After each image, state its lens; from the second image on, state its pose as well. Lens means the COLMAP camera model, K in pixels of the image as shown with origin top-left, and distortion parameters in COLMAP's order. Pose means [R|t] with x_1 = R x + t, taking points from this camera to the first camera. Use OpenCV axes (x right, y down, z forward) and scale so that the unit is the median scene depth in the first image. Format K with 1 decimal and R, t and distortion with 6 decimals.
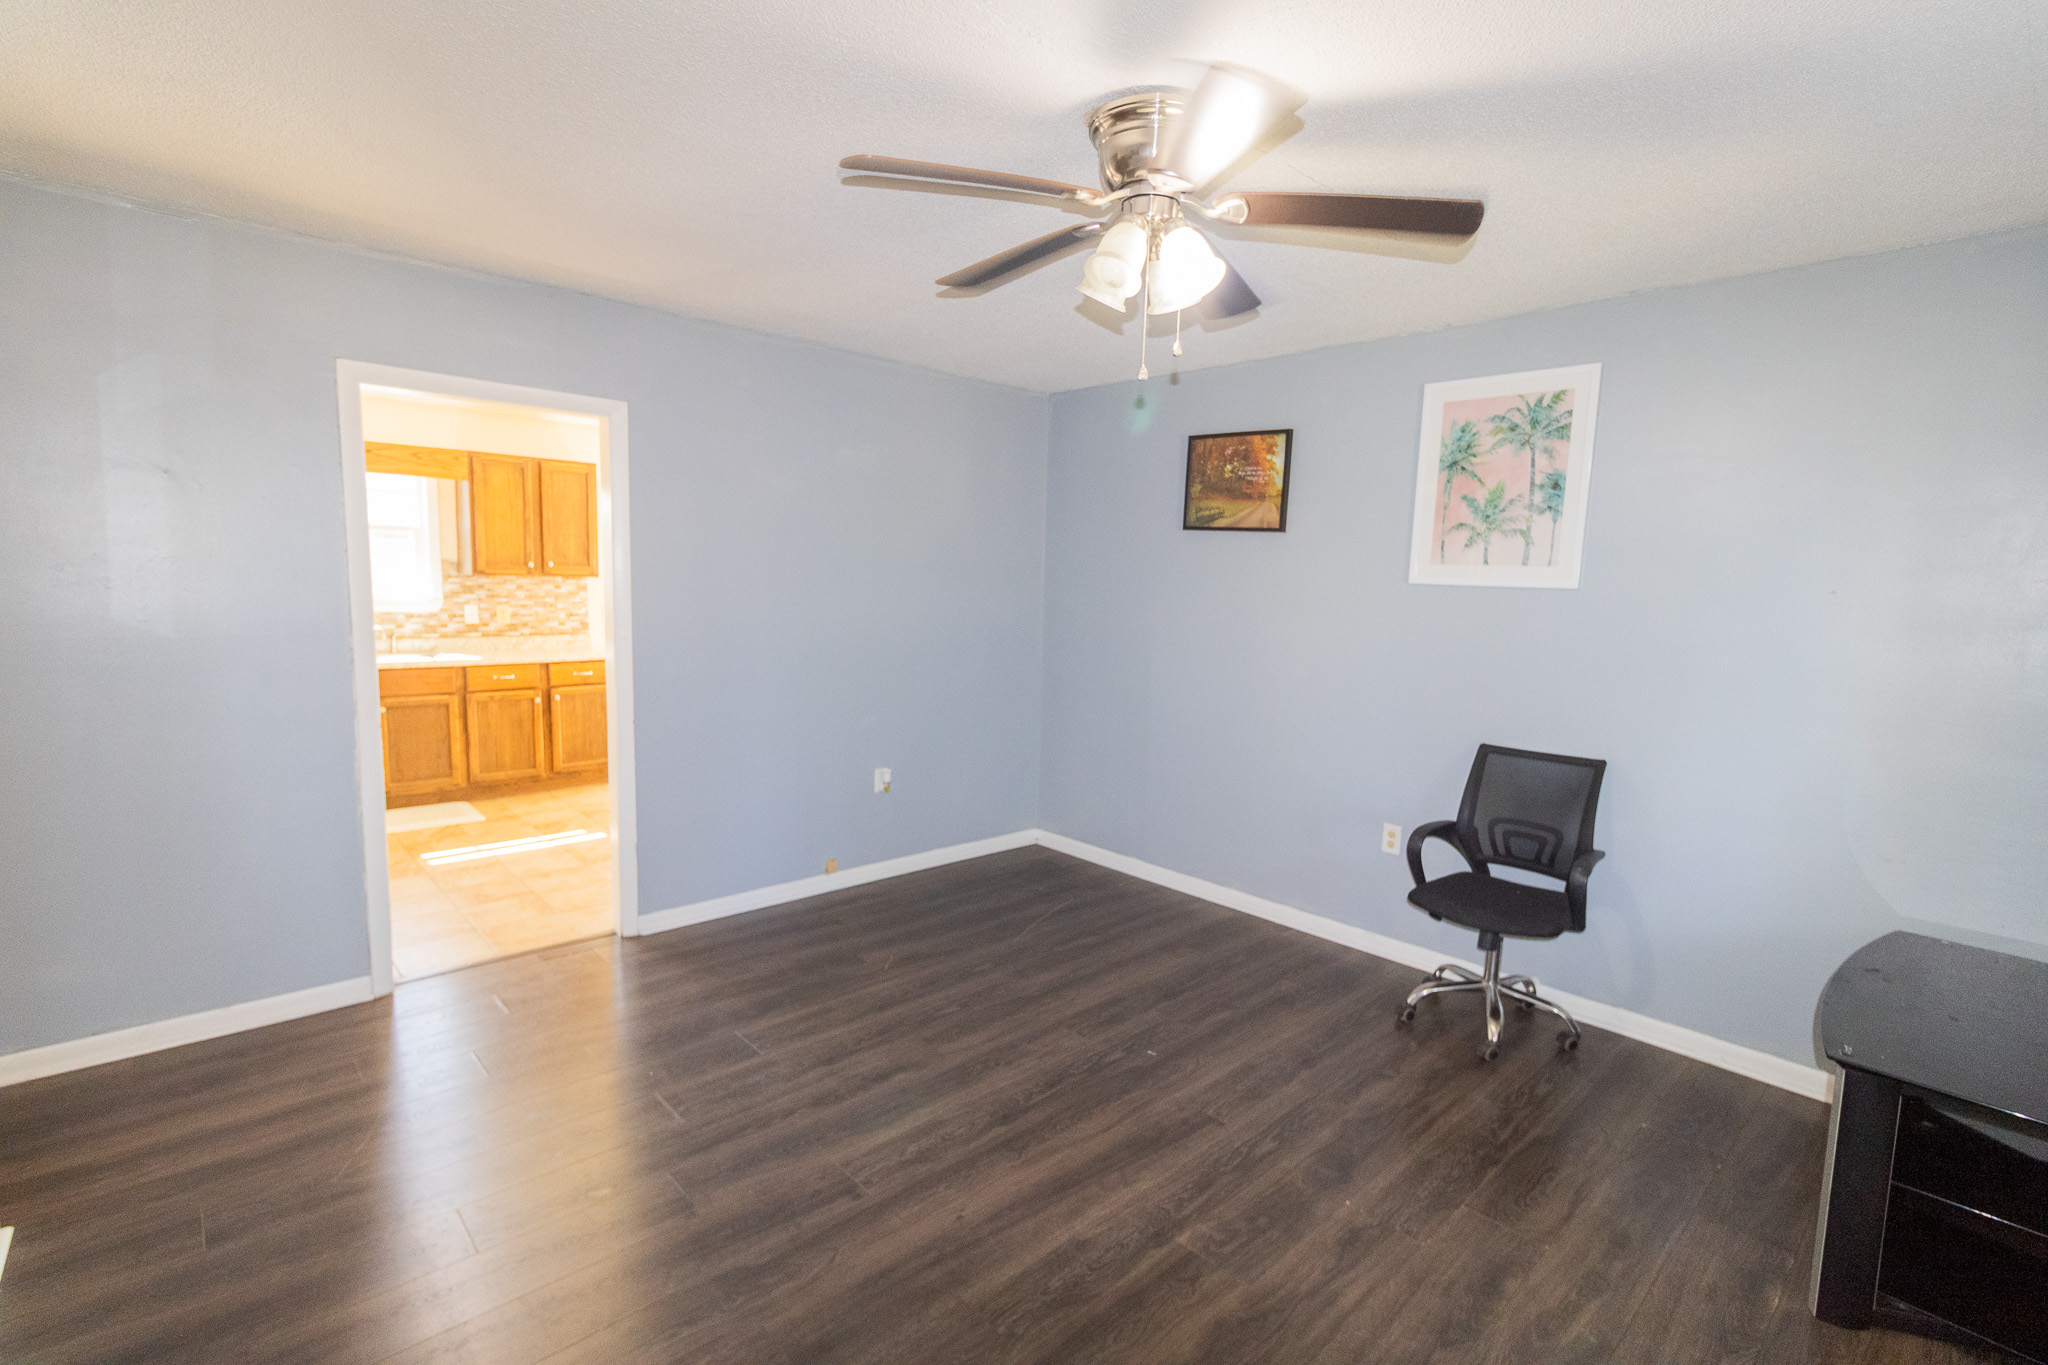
lens RADIAL K [[987.2, 0, 1100.8], [0, 987.2, 698.0], [0, 0, 1]] dist [-0.003168, 0.000129]
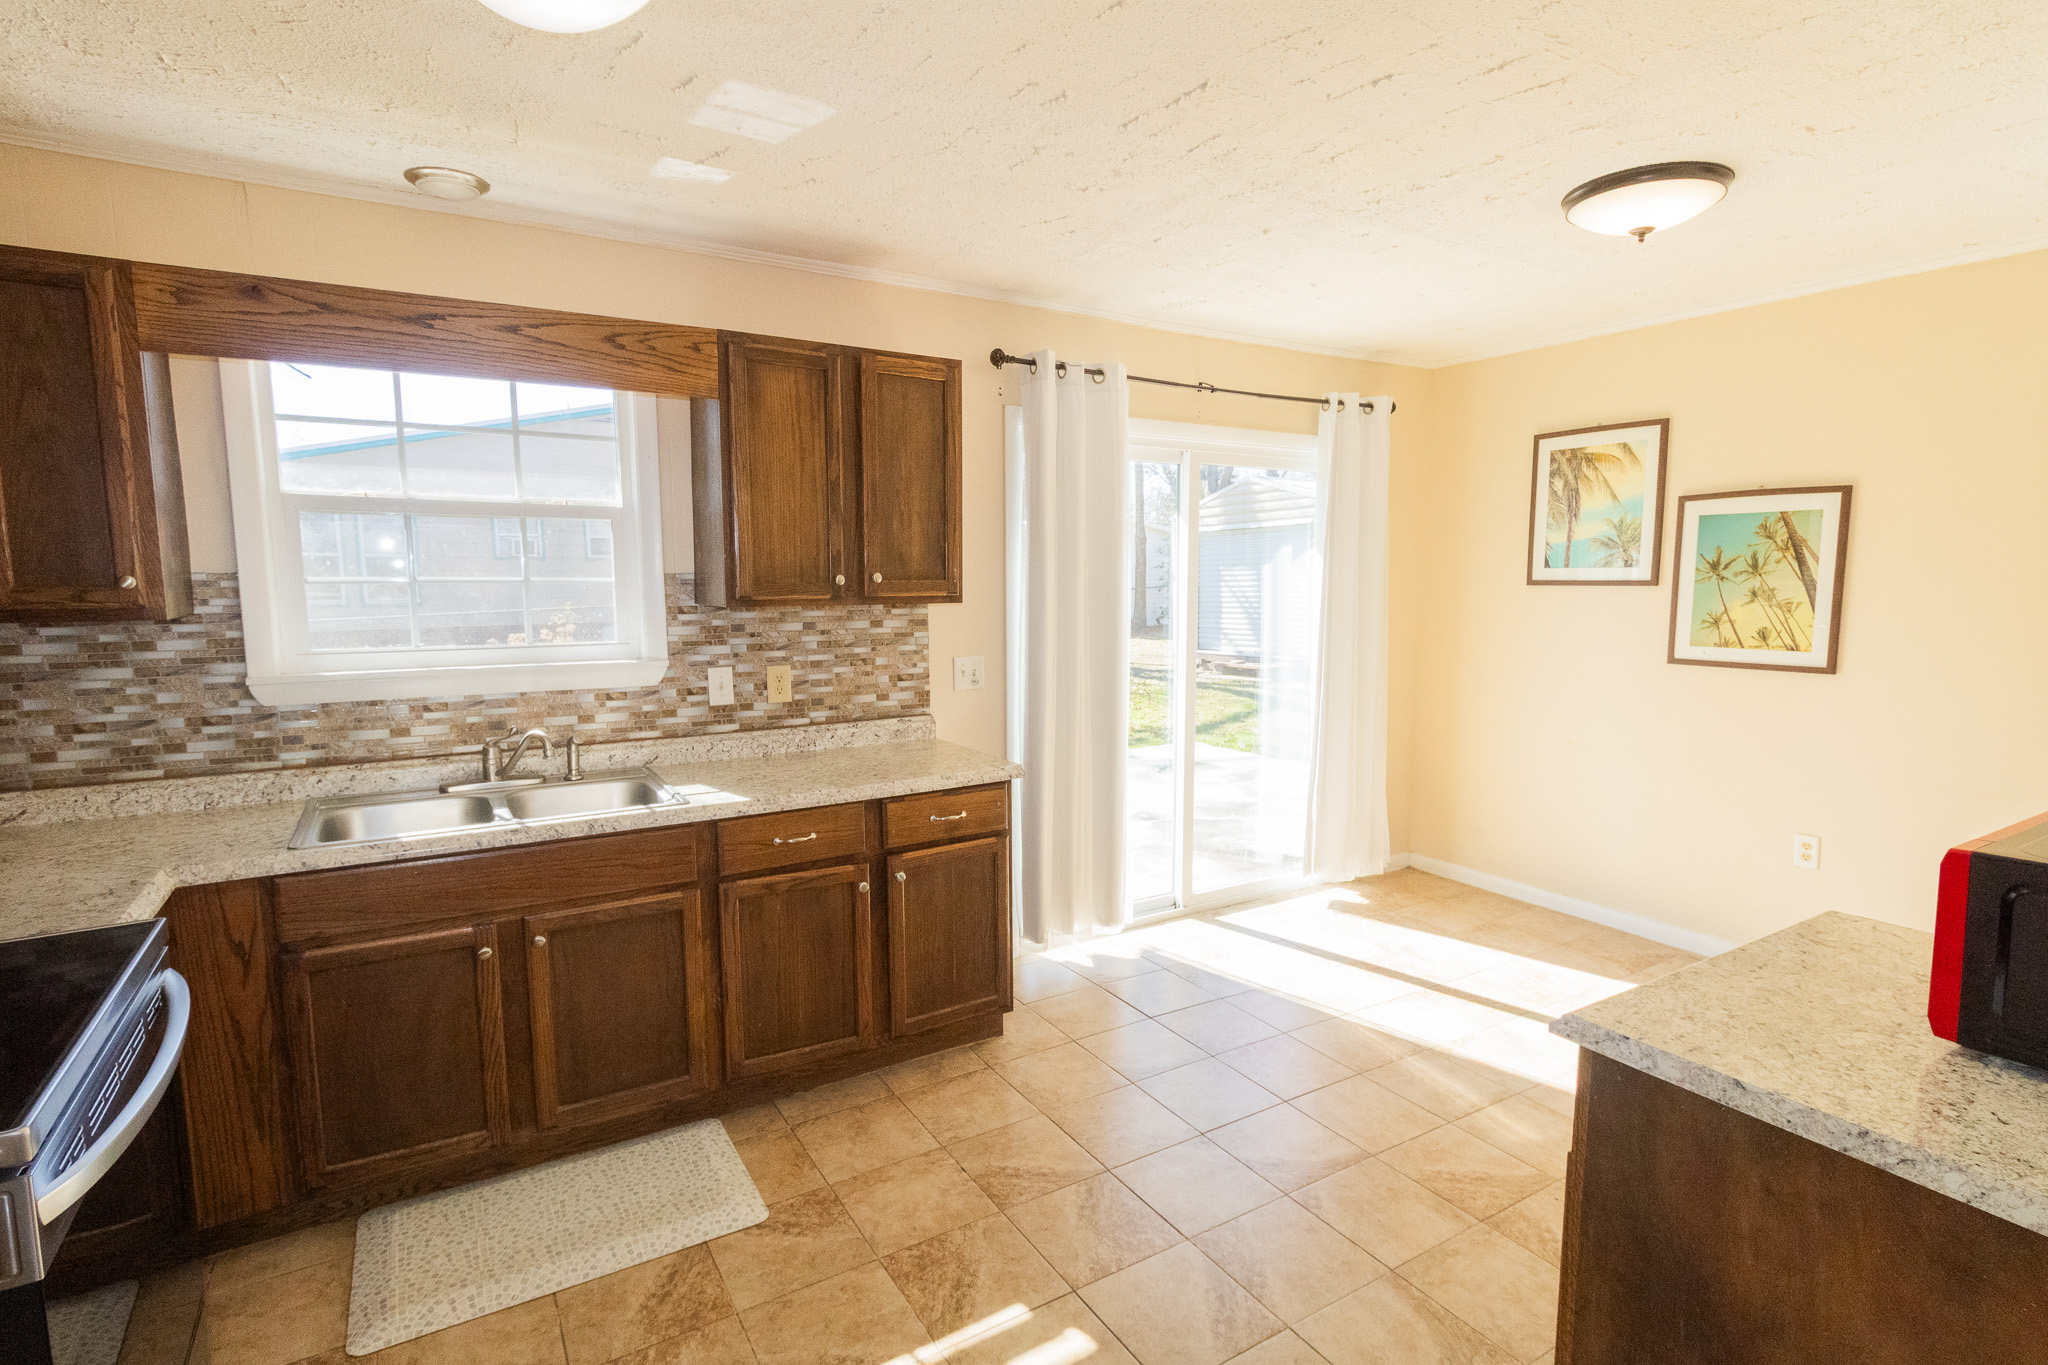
lens RADIAL K [[987.2, 0, 1068.1], [0, 987.2, 682.4], [0, 0, 1]] dist [-0.003168, 0.000129]
pose [[0.980706, -0.013141, -0.195045, -0.382424], [0.009528, 0.999765, -0.019451, -0.077003], [0.195255, 0.017218, 0.980601, 0.566642]]
